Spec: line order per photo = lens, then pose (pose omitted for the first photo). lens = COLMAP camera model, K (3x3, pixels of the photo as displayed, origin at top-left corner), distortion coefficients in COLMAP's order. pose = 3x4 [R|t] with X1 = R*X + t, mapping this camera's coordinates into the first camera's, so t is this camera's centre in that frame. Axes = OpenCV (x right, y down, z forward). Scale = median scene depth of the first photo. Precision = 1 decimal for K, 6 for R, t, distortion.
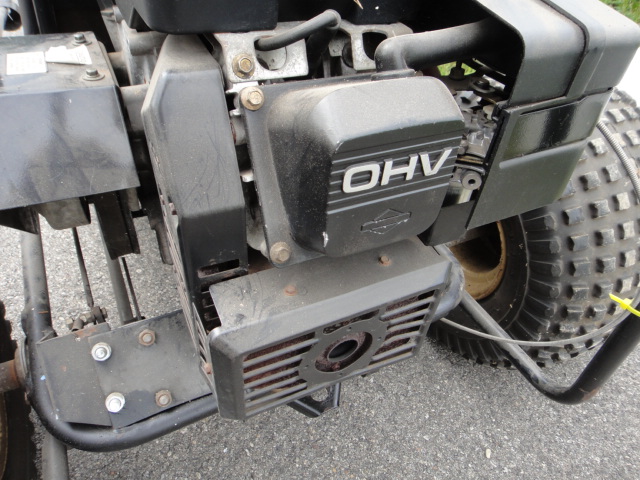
lens RADIAL K [[459.4, 0, 319.1], [0, 459.4, 235.1], [0, 0, 1]] dist [-0.001811, -0.003809]
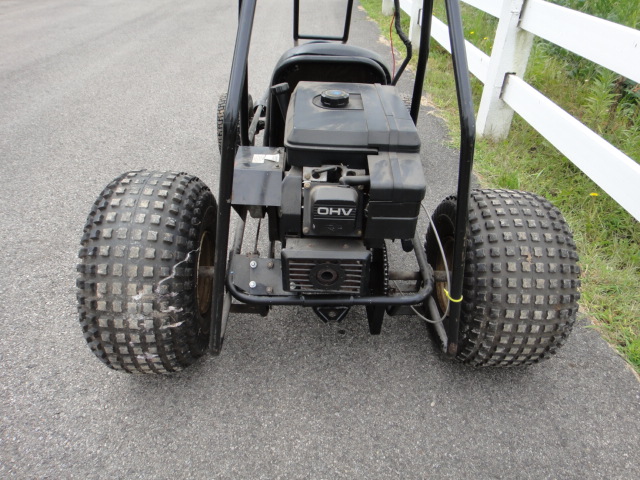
lens RADIAL K [[459.4, 0, 319.1], [0, 459.4, 235.1], [0, 0, 1]] dist [-0.001811, -0.003809]
pose [[0.901189, 0.208871, -0.379778, 0.856618], [-0.258614, 0.962284, -0.084434, 0.219564], [0.347819, 0.174307, 0.921216, -1.369564]]
